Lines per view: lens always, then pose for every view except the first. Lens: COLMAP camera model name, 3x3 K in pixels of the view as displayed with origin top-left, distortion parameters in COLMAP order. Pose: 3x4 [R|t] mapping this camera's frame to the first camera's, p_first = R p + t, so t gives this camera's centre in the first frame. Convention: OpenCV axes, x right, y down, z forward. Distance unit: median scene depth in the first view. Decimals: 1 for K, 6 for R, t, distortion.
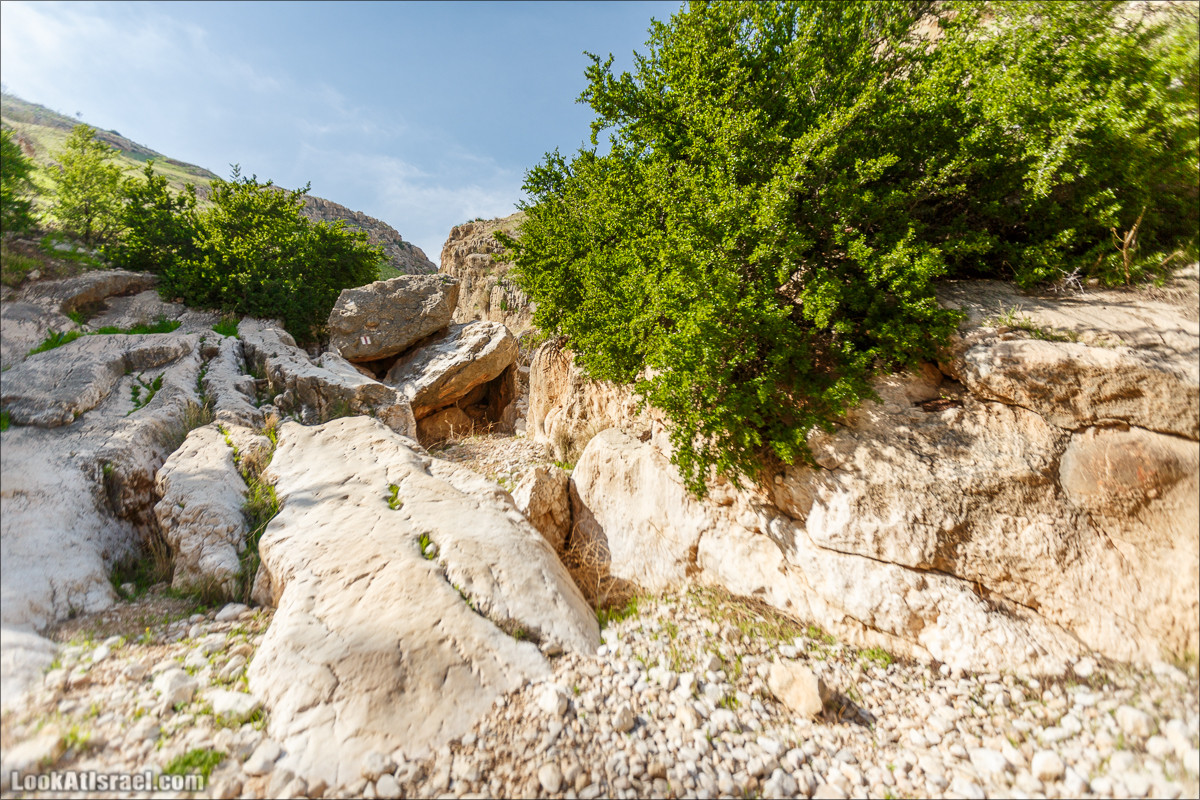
lens RADIAL K [[550.7, 0, 603.8], [0, 550.7, 404.3], [0, 0, 1]] dist [0.006942, -0.000436]
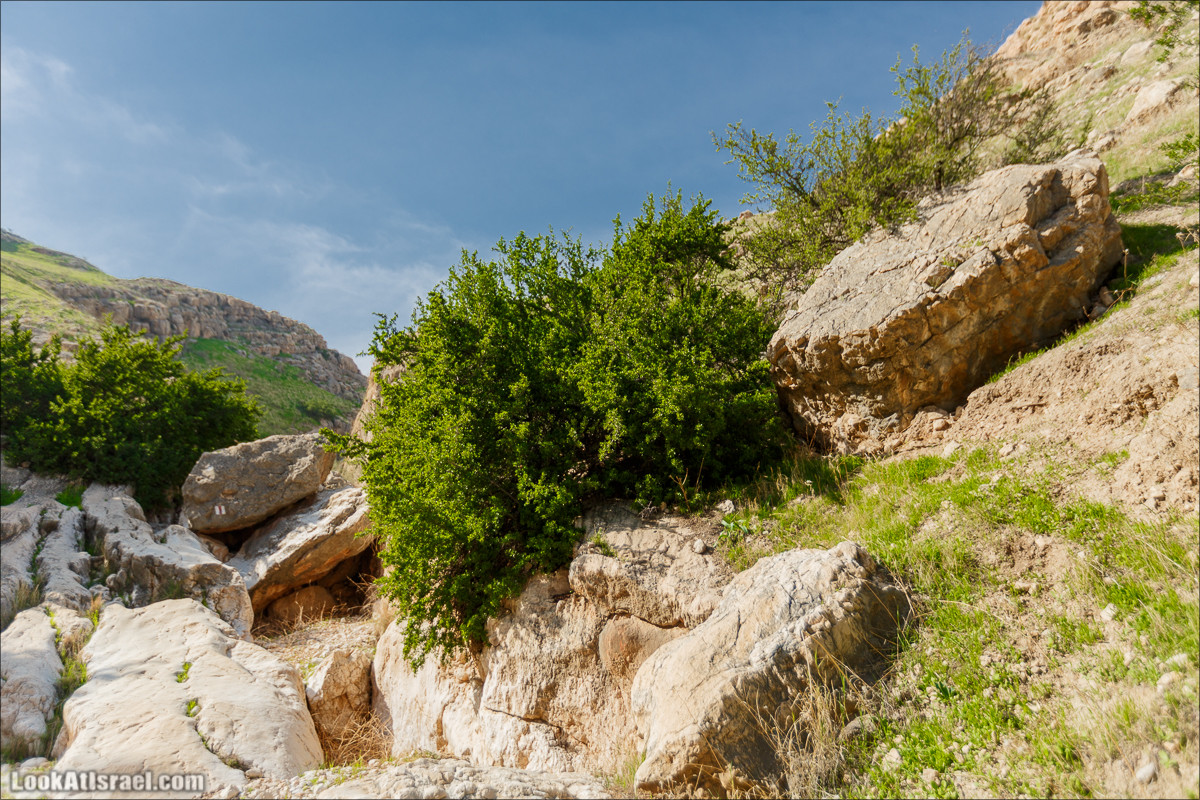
lens RADIAL K [[776.3, 0, 597.3], [0, 776.3, 398.4], [0, 0, 1]] dist [0.000594, -0.003841]
pose [[0.999978, 0.003649, -0.005483, 0.363560], [-0.004769, 0.975353, -0.220601, -0.029948], [0.004543, 0.220622, 0.975349, -0.530383]]
